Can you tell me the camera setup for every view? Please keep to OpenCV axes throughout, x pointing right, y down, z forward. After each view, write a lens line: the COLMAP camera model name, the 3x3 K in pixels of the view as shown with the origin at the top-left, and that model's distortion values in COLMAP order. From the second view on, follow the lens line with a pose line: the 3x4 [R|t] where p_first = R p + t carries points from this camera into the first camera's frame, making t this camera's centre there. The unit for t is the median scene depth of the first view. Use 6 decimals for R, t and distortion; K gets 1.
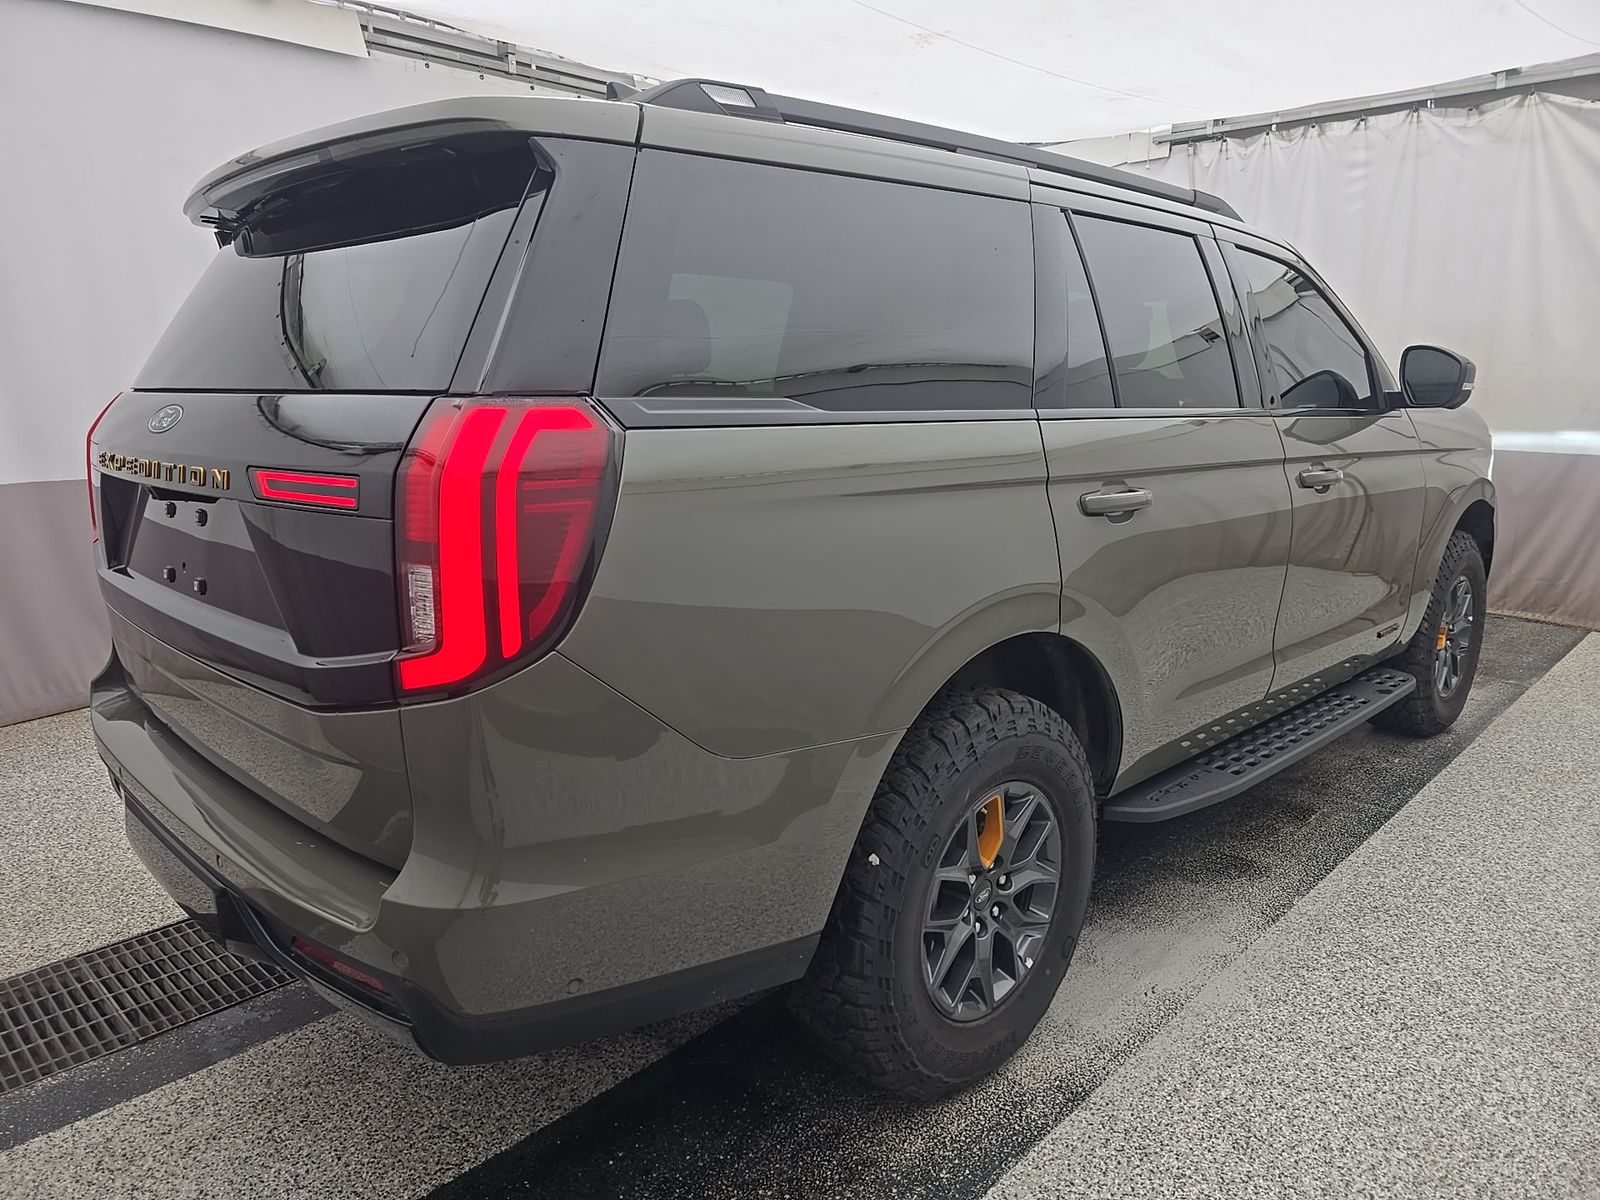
lens RADIAL K [[1078.8, 0, 796.7], [0, 1078.8, 597.6], [0, 0, 1]] dist [0.031064, -0.027061]
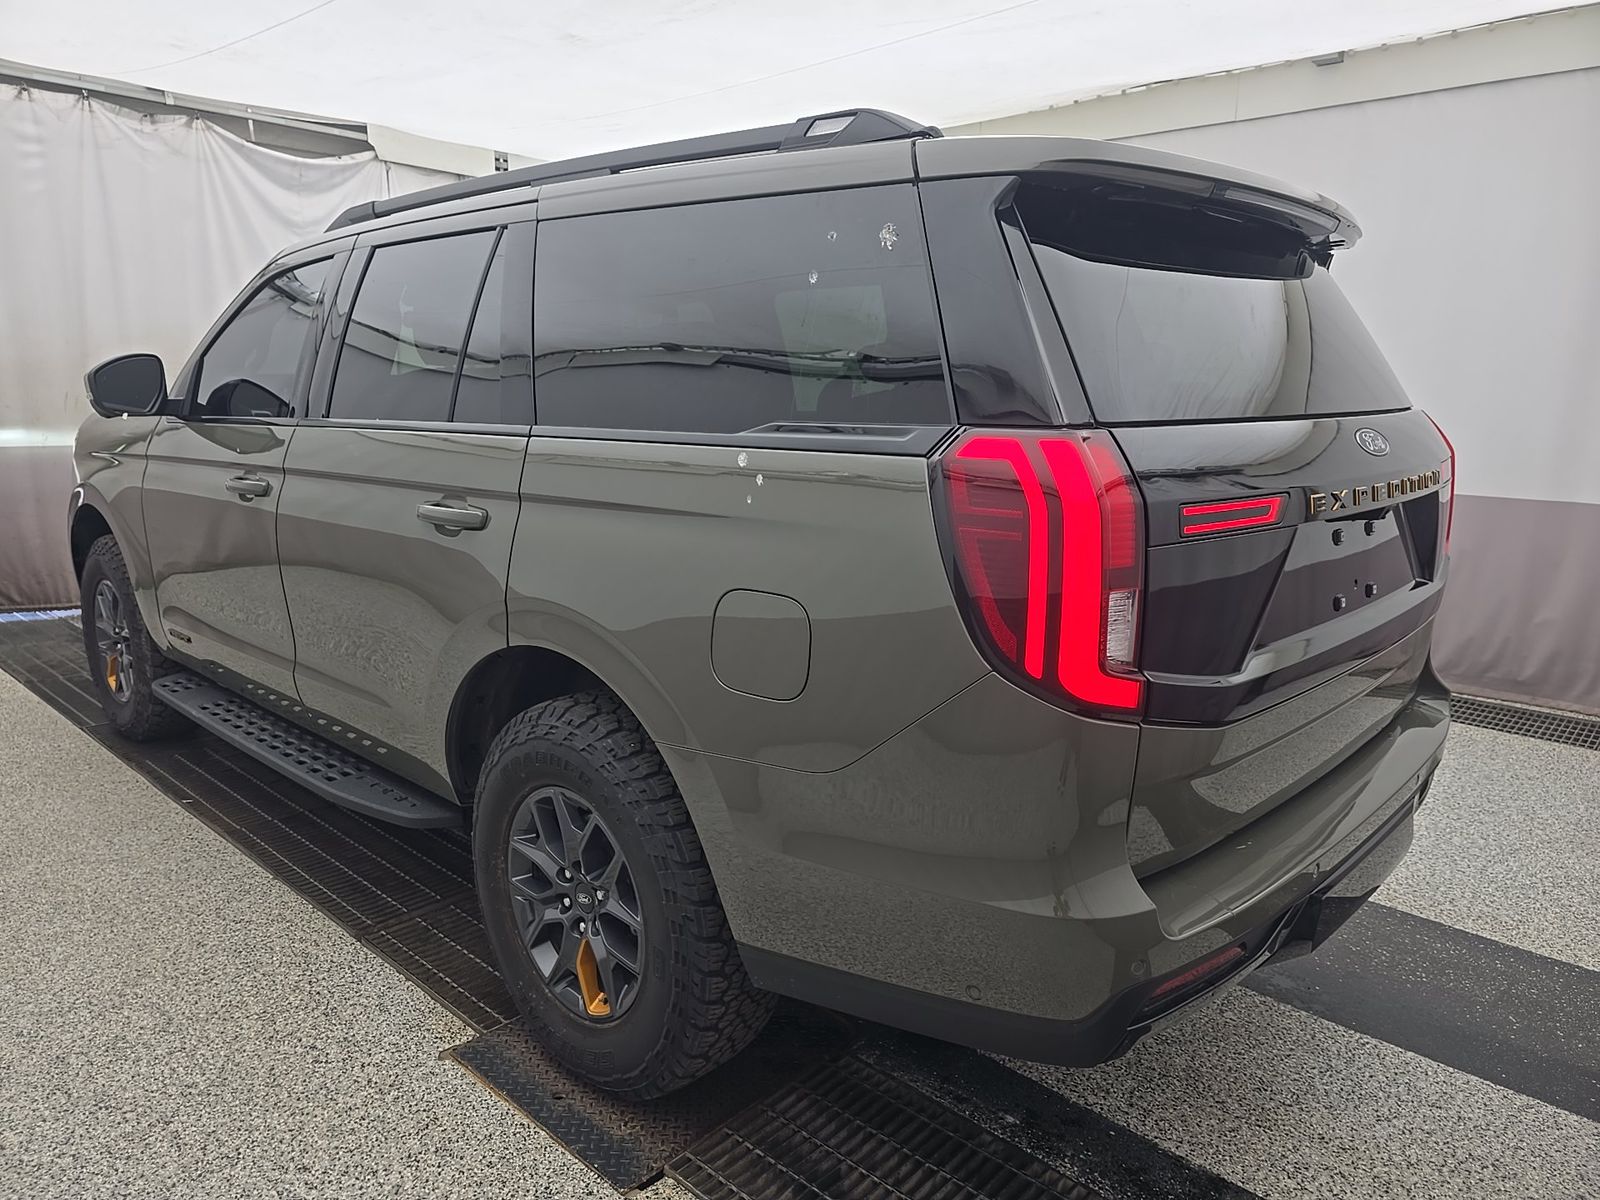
lens RADIAL K [[1078.8, 0, 796.7], [0, 1078.8, 597.6], [0, 0, 1]] dist [0.031064, -0.027061]
pose [[-0.022471, -0.191784, 0.981180, -0.490937], [0.182849, 0.964085, 0.192630, -0.097590], [-0.982884, 0.183736, 0.013403, 0.472287]]
